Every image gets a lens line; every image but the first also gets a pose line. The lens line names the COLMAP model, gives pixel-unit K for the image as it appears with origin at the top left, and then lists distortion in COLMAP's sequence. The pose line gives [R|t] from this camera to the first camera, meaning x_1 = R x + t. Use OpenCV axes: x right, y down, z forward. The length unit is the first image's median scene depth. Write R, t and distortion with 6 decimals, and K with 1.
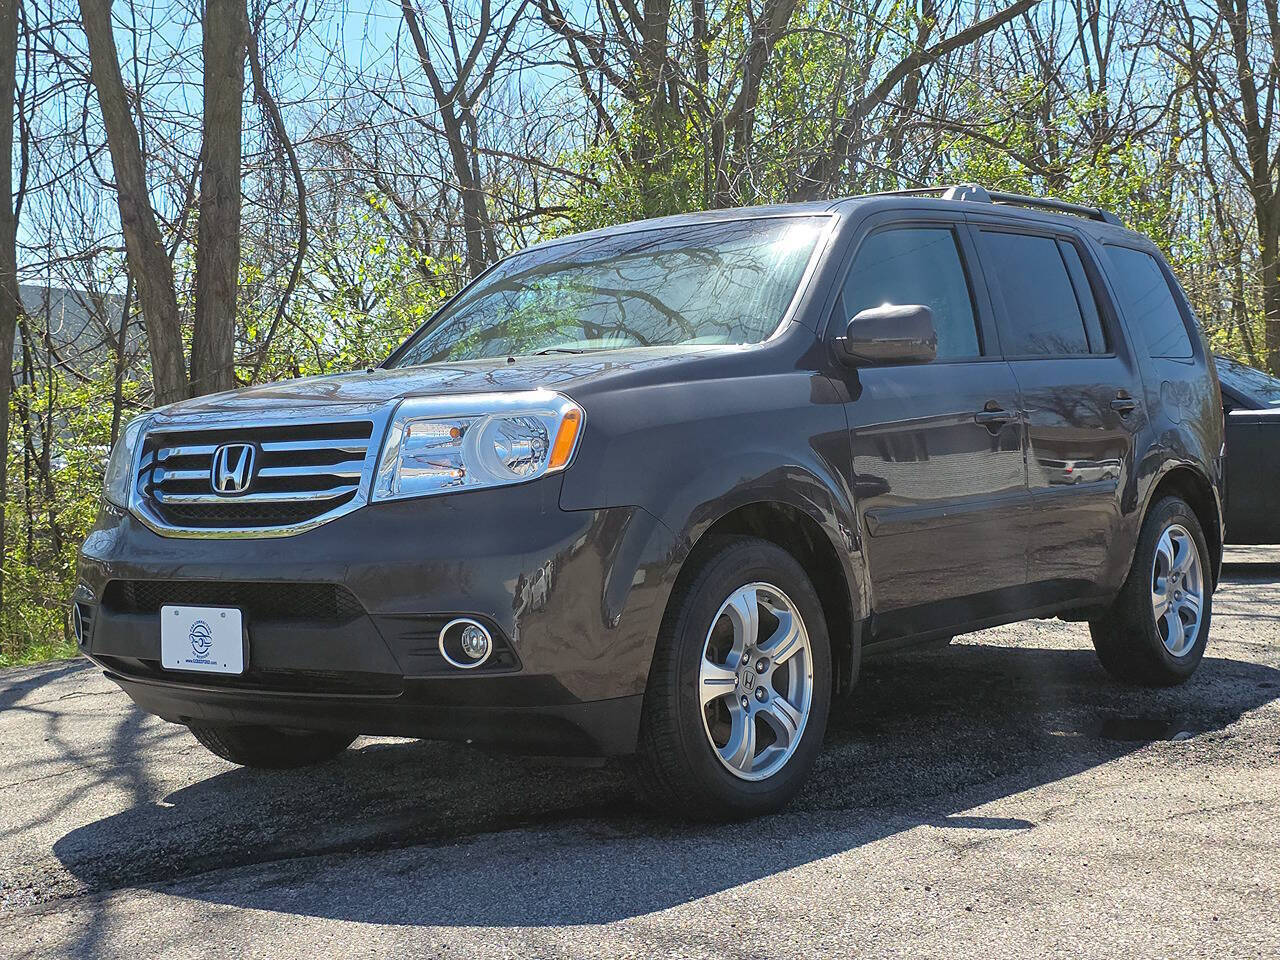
lens RADIAL K [[1770.5, 0, 642.7], [0, 1770.5, 490.6], [0, 0, 1]] dist [0.063930, 0.000000]
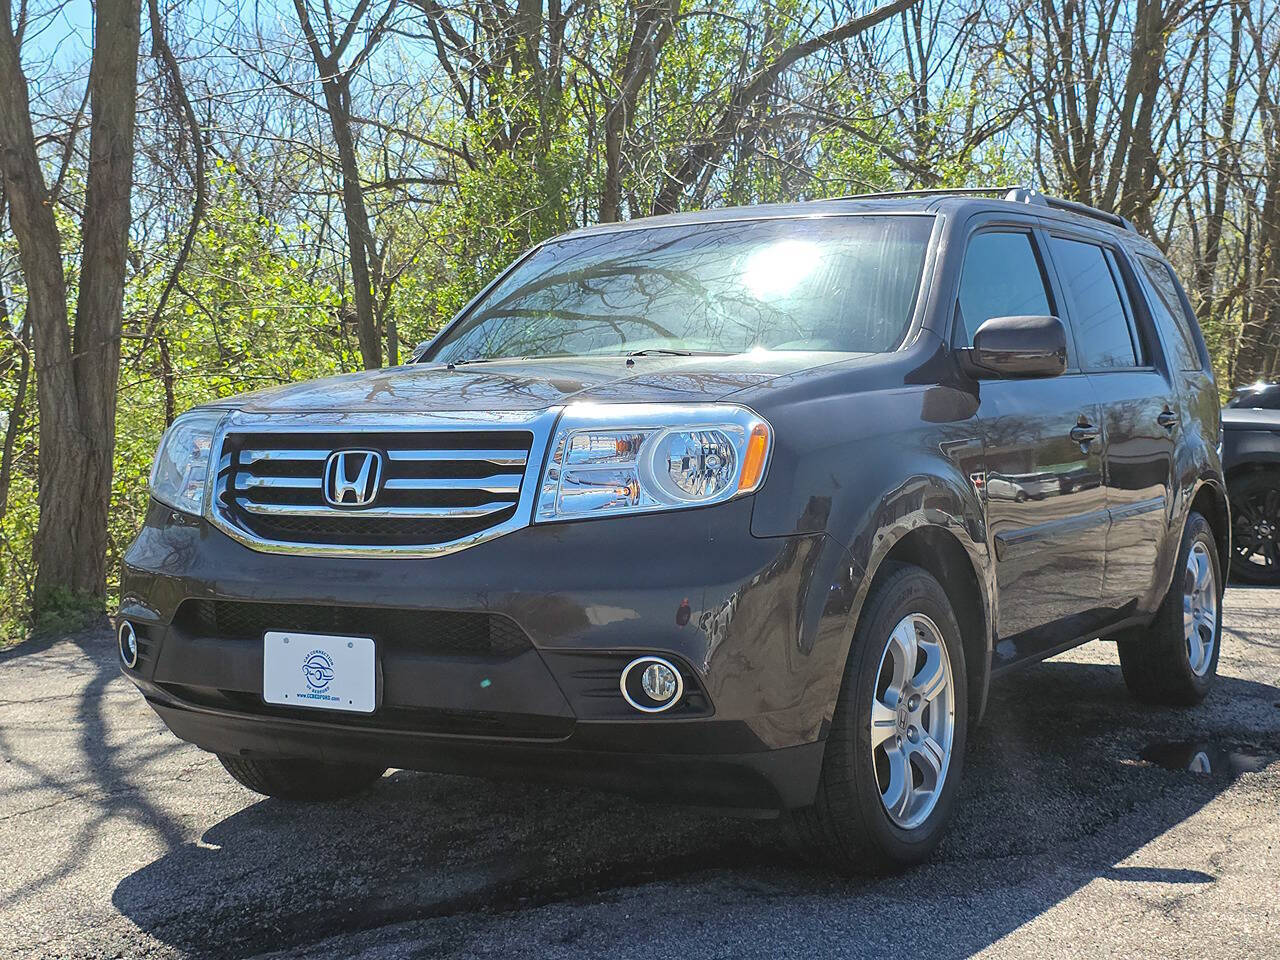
lens RADIAL K [[1770.5, 0, 640.5], [0, 1770.5, 466.9], [0, 0, 1]] dist [0.063930, 0.000000]
pose [[0.991012, 0.023799, 0.131636, -0.203743], [-0.023821, 0.999715, -0.001412, -0.020096], [-0.131632, -0.001736, 0.991297, 0.102254]]
